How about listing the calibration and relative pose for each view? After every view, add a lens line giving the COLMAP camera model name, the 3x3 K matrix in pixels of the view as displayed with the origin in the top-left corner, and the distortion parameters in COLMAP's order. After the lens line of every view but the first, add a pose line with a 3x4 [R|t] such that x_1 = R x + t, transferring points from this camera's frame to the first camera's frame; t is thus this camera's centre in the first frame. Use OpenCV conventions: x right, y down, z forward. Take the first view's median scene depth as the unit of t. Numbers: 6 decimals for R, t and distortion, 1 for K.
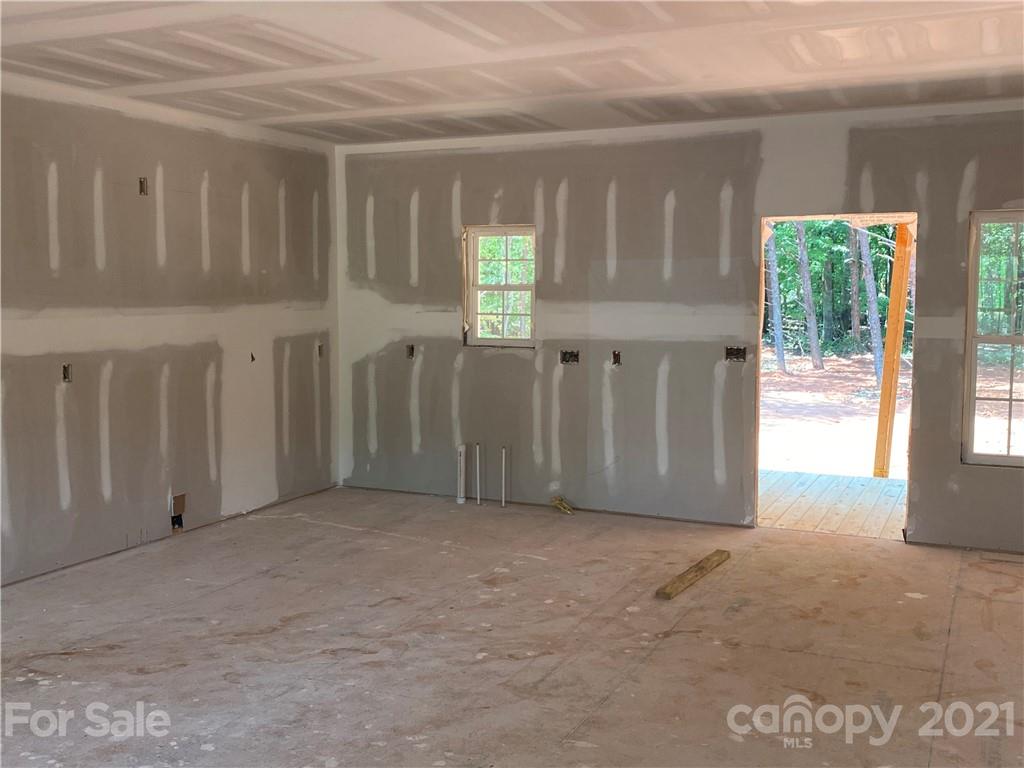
lens RADIAL K [[1032.2, 0, 512.0], [0, 1032.2, 384.0], [0, 0, 1]] dist [0.011938, 0.000917]
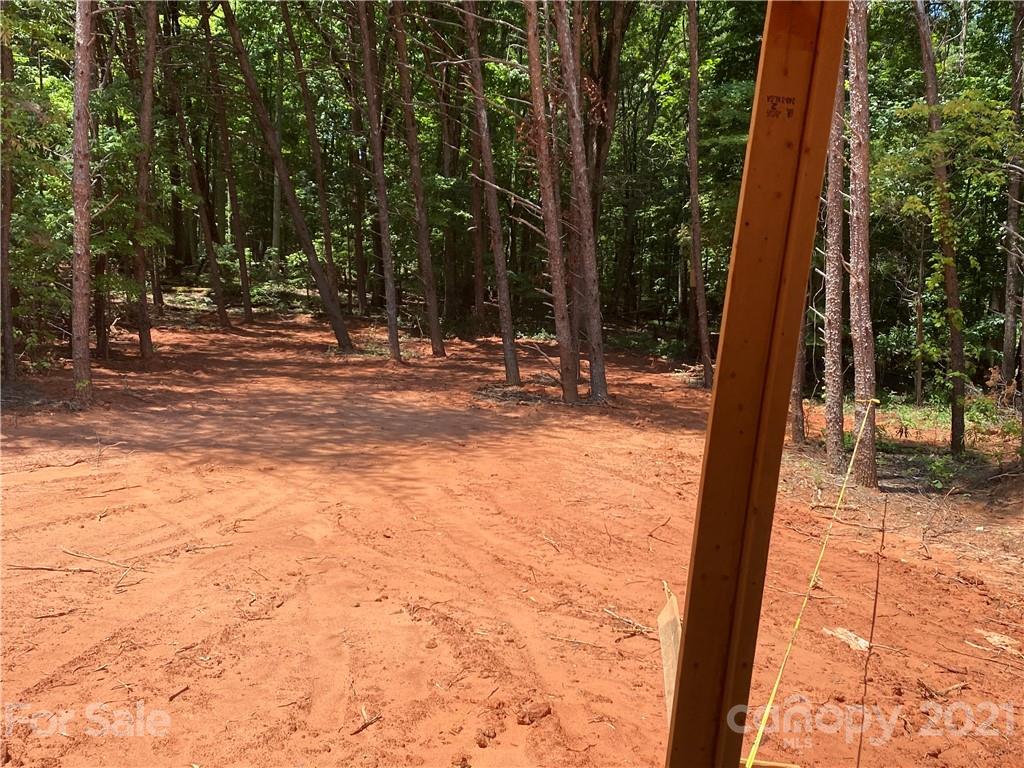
lens RADIAL K [[1032.2, 0, 512.0], [0, 1032.2, 384.0], [0, 0, 1]] dist [0.011938, 0.000917]
pose [[0.936529, -0.008335, 0.350492, 0.056878], [-0.002554, 0.999529, 0.030593, -0.017104], [-0.350581, -0.029546, 0.936066, 0.189893]]
